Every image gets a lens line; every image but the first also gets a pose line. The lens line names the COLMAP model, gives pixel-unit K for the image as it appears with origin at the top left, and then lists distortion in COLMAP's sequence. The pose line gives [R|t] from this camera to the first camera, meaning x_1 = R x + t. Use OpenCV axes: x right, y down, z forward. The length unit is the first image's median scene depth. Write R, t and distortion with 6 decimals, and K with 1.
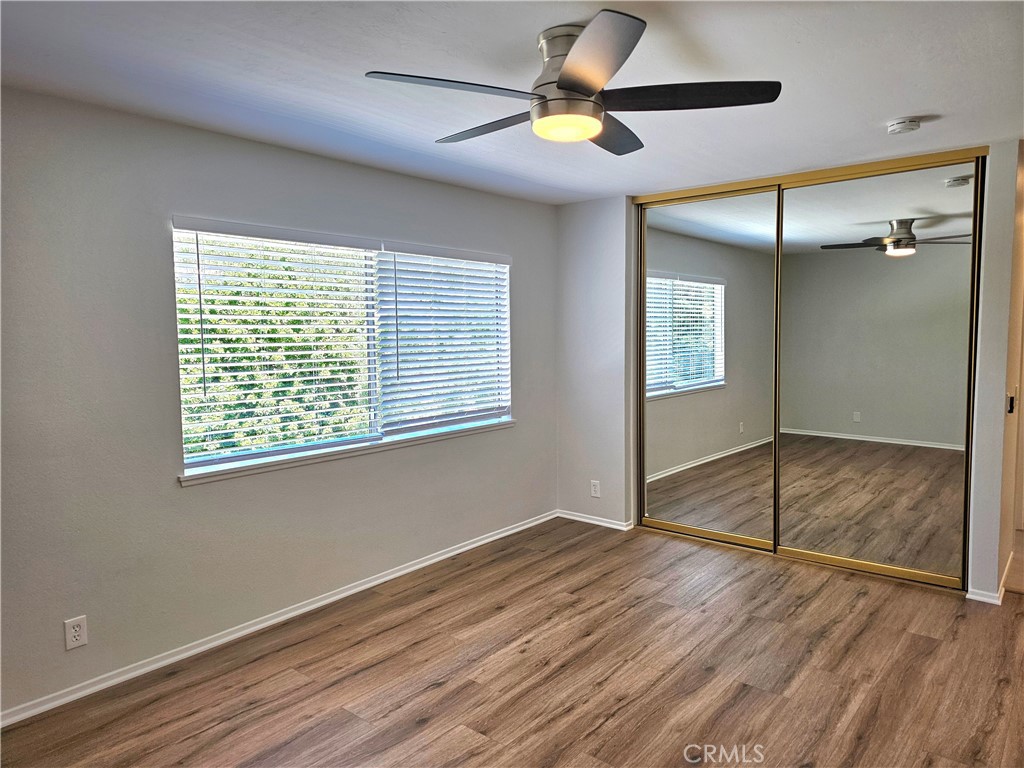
lens RADIAL K [[687.2, 0, 517.0], [0, 687.2, 385.3], [0, 0, 1]] dist [0.047806, -0.032391]
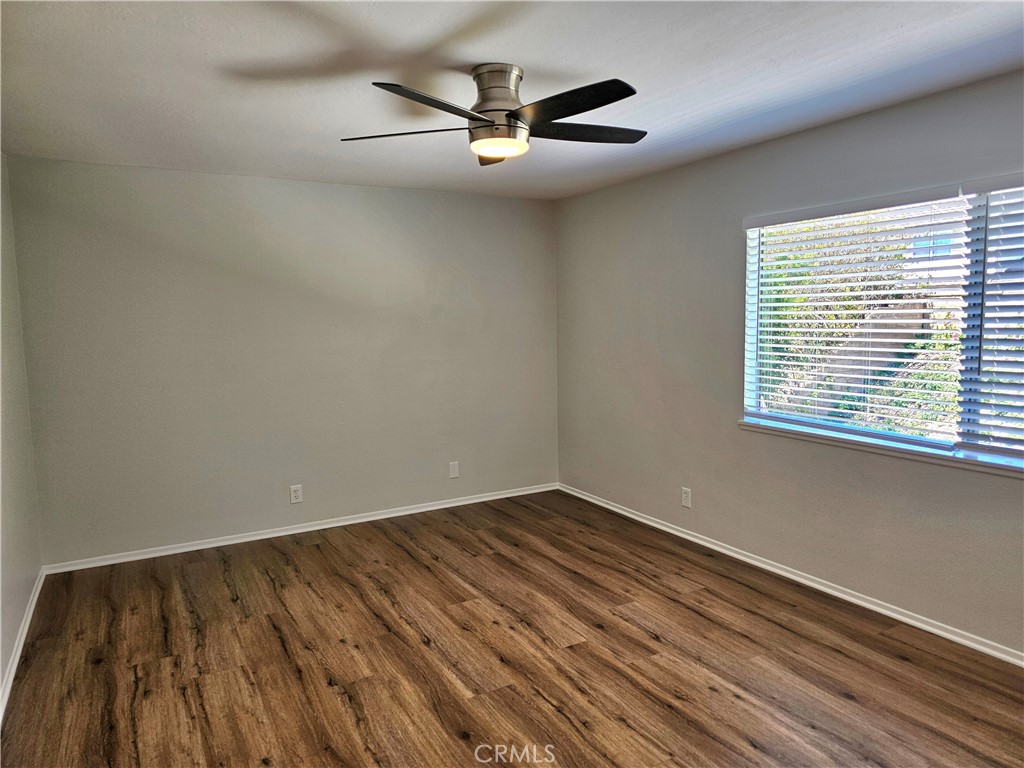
lens RADIAL K [[687.2, 0, 515.4], [0, 687.2, 379.3], [0, 0, 1]] dist [0.047806, -0.032391]
pose [[-0.356116, 0.108244, -0.928151, 0.920453], [-0.052591, 0.989372, 0.135562, -0.105539], [0.932961, 0.097088, -0.346639, 1.118231]]
